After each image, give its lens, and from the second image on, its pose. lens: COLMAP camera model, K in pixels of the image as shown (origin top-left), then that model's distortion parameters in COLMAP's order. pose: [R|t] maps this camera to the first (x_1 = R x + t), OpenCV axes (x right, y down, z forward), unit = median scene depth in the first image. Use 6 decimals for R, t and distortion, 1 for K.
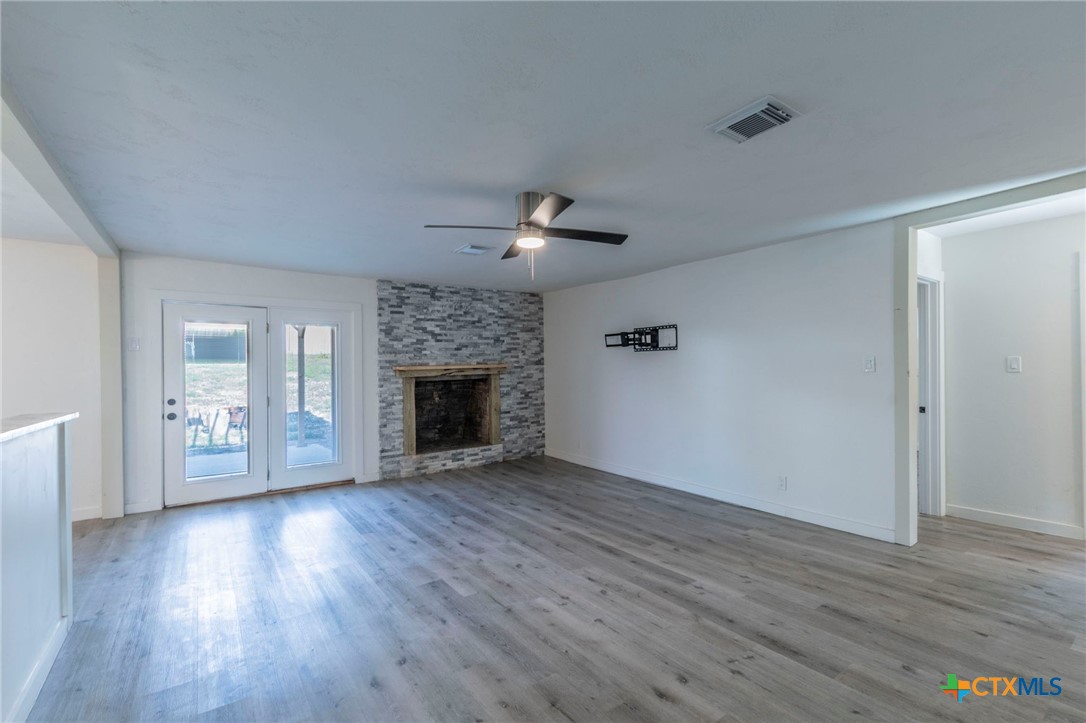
lens RADIAL K [[471.4, 0, 543.9], [0, 471.4, 367.5], [0, 0, 1]] dist [0.001648, -0.000073]
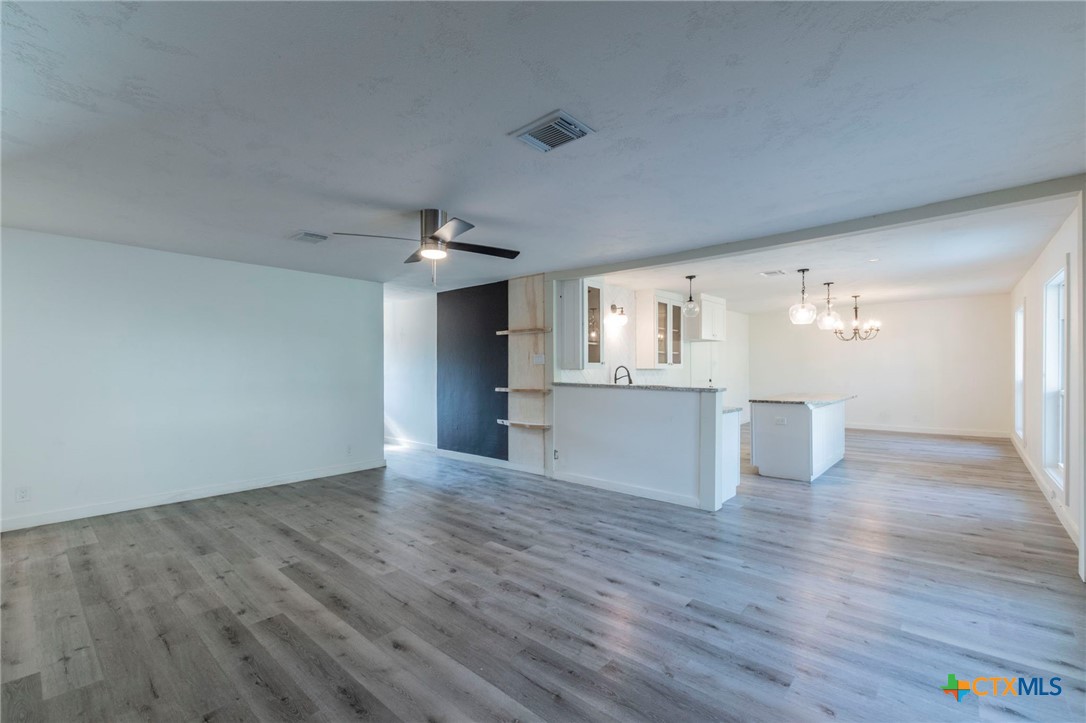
lens RADIAL K [[471.4, 0, 541.8], [0, 471.4, 365.7], [0, 0, 1]] dist [0.001648, -0.000073]
pose [[-0.975646, 0.015222, -0.218822, -0.024719], [0.015918, 0.999872, -0.001418, 0.006415], [0.218773, -0.004867, -0.975764, 1.935927]]
